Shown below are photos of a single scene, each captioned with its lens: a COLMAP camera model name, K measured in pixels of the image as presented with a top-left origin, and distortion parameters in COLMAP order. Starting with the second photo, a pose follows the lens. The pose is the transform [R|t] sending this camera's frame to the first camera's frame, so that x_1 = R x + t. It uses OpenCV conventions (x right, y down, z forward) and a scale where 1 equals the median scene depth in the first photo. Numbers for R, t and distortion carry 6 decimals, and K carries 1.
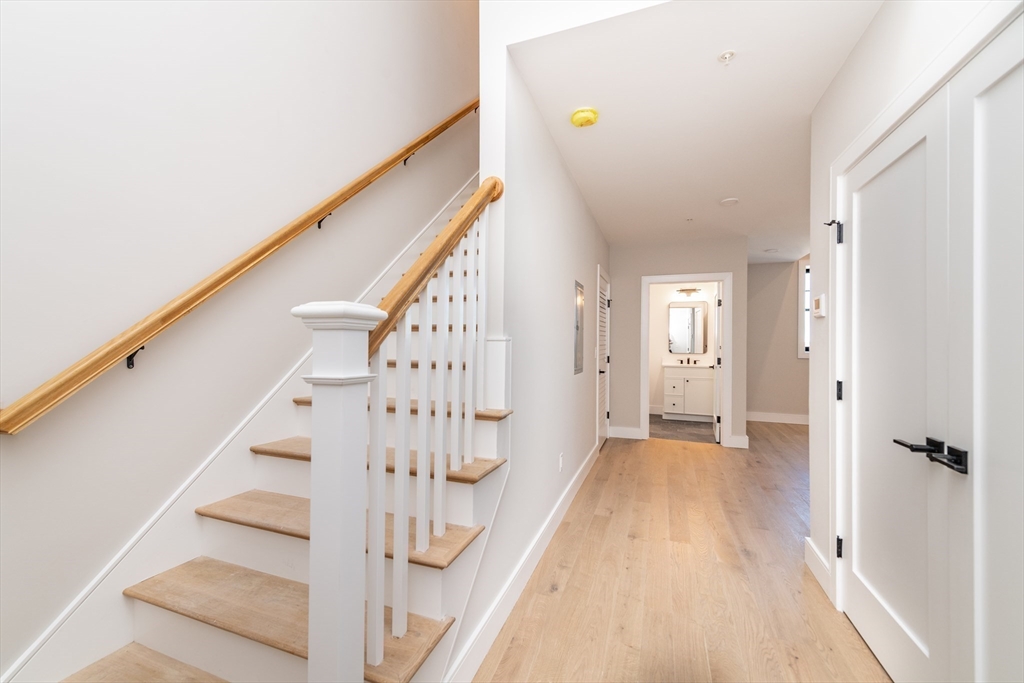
lens RADIAL K [[406.2, 0, 504.3], [0, 406.2, 342.2], [0, 0, 1]] dist [0.012729, -0.003669]
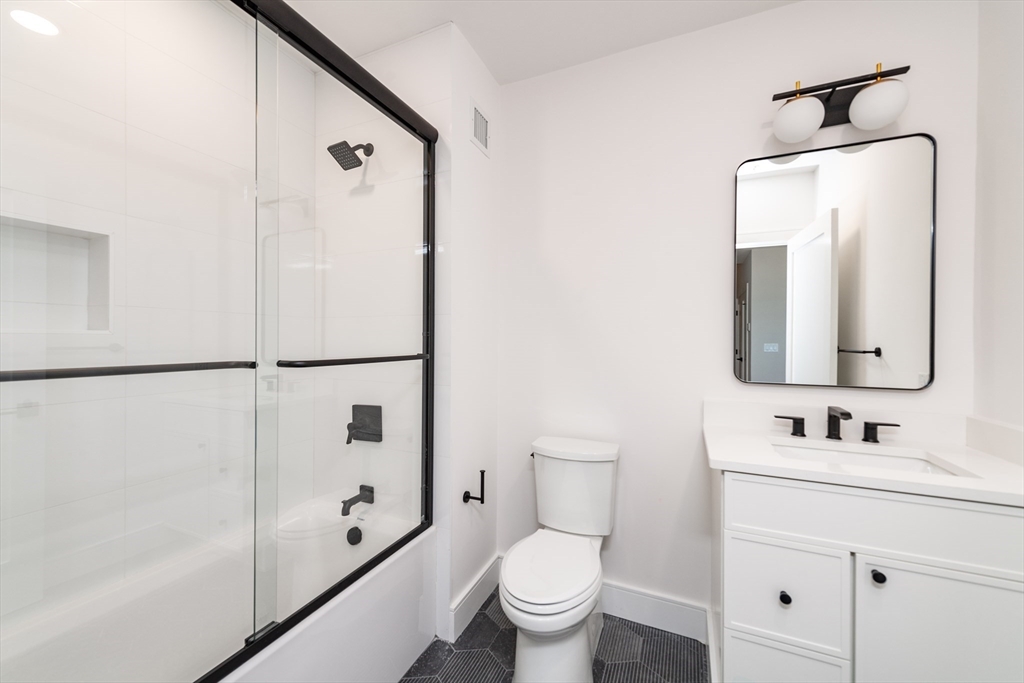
lens RADIAL K [[406.2, 0, 504.3], [0, 406.2, 342.2], [0, 0, 1]] dist [0.012729, -0.003669]
pose [[0.998450, -0.003473, -0.055544, 0.308644], [0.003839, 0.999972, 0.006481, 0.003026], [0.055520, -0.006684, 0.998435, 0.816975]]
